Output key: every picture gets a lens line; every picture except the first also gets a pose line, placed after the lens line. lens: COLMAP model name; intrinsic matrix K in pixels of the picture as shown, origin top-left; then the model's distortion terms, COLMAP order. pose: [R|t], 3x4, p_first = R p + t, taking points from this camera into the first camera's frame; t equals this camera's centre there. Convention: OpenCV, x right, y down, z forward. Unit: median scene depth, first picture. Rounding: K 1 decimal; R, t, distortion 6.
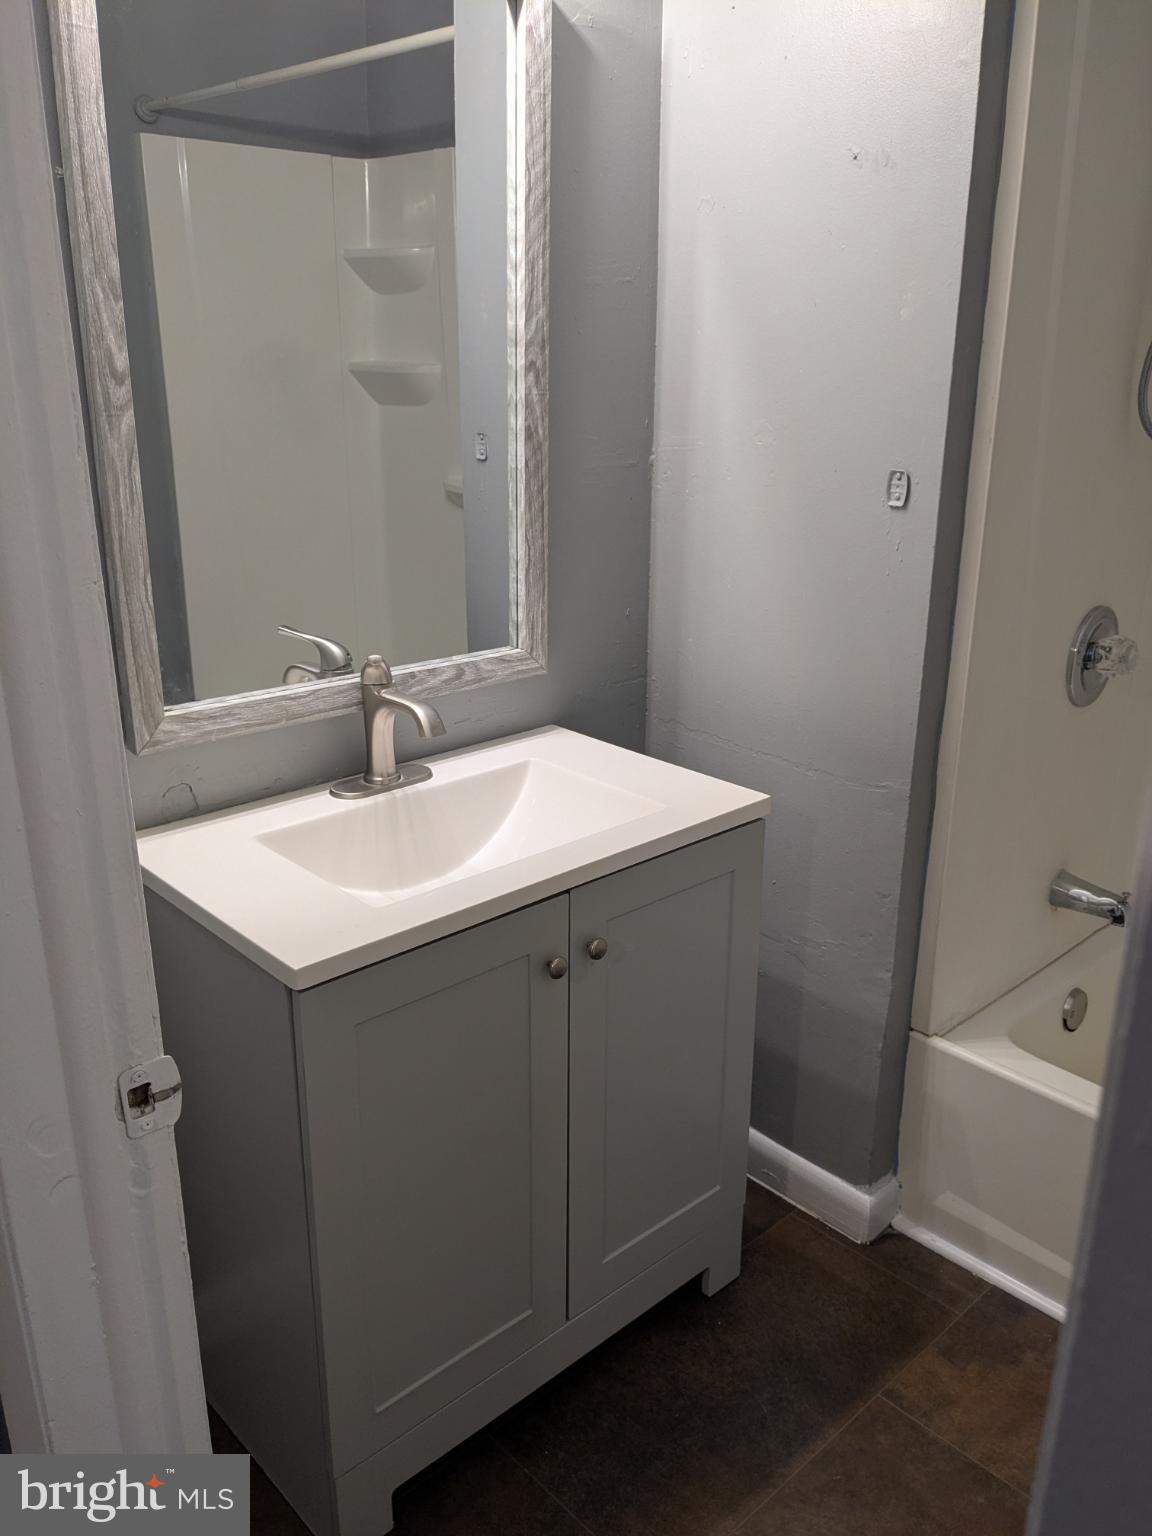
lens RADIAL K [[1216.6, 0, 572.7], [0, 1216.6, 757.4], [0, 0, 1]] dist [0.055657, -0.090140]
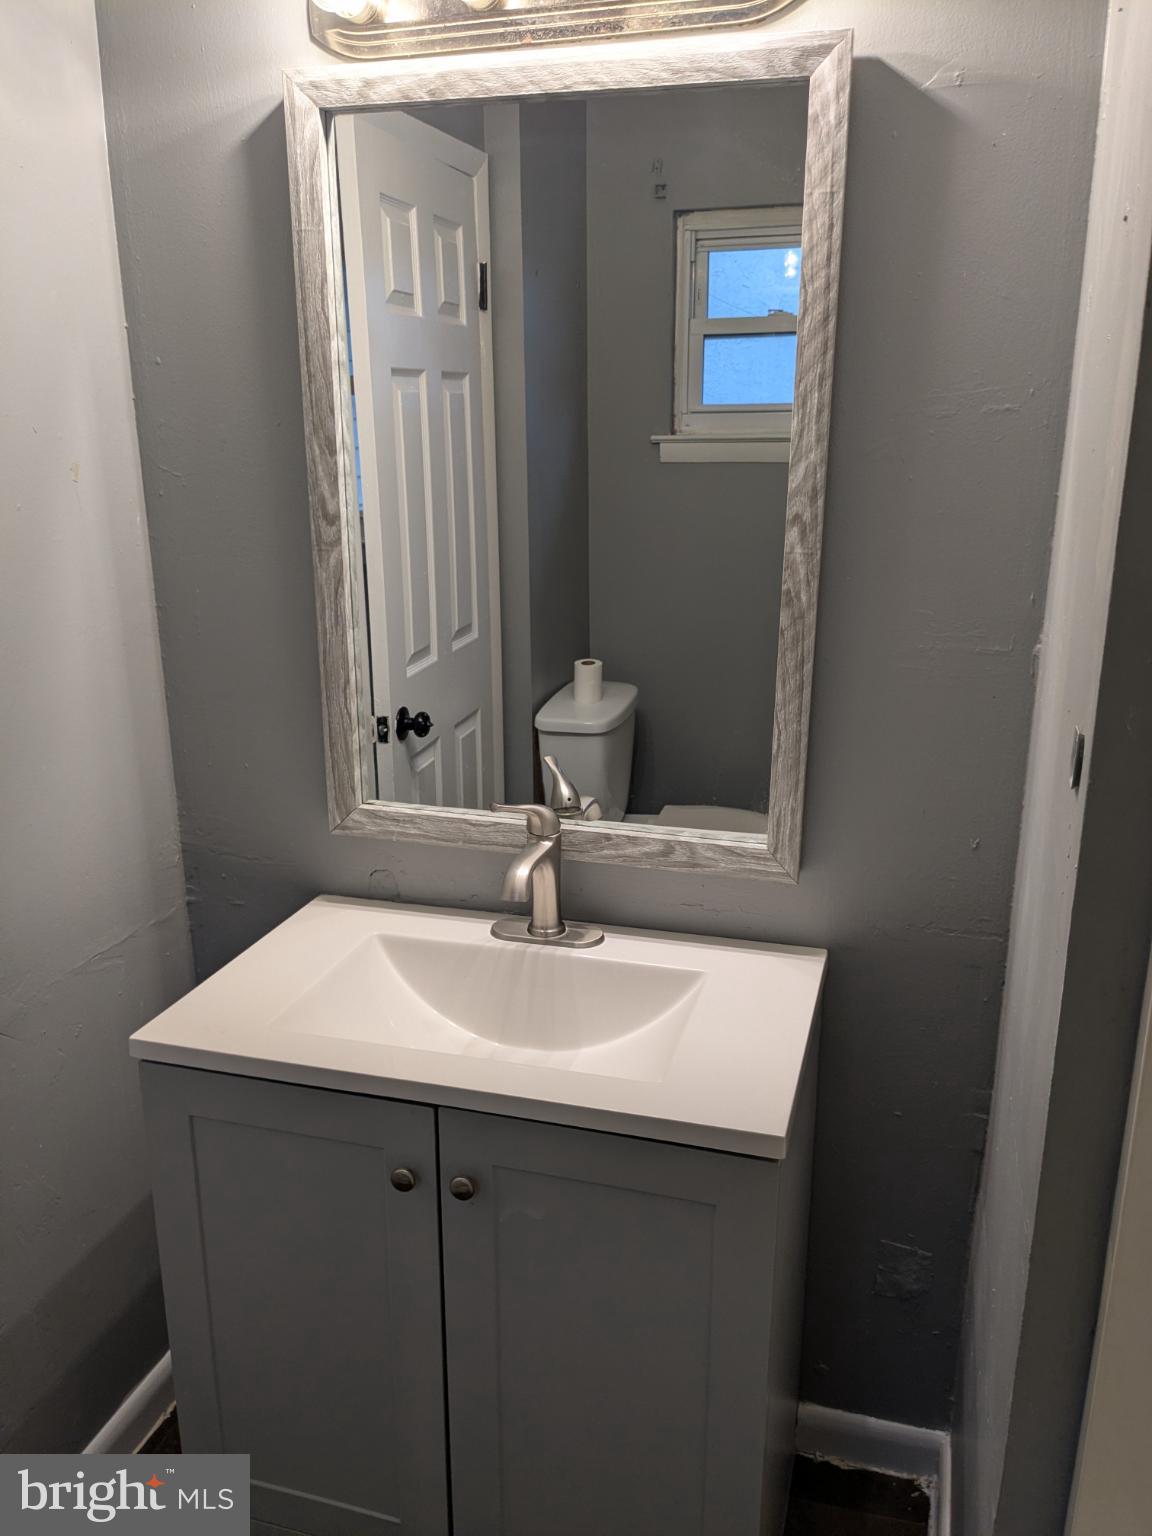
lens RADIAL K [[1216.6, 0, 591.5], [0, 1216.6, 778.3], [0, 0, 1]] dist [0.055657, -0.090140]
pose [[0.526855, 0.234825, -0.816873, 0.635450], [-0.262791, 0.958991, 0.106189, -0.214334], [0.808310, 0.158721, 0.566959, 0.473600]]
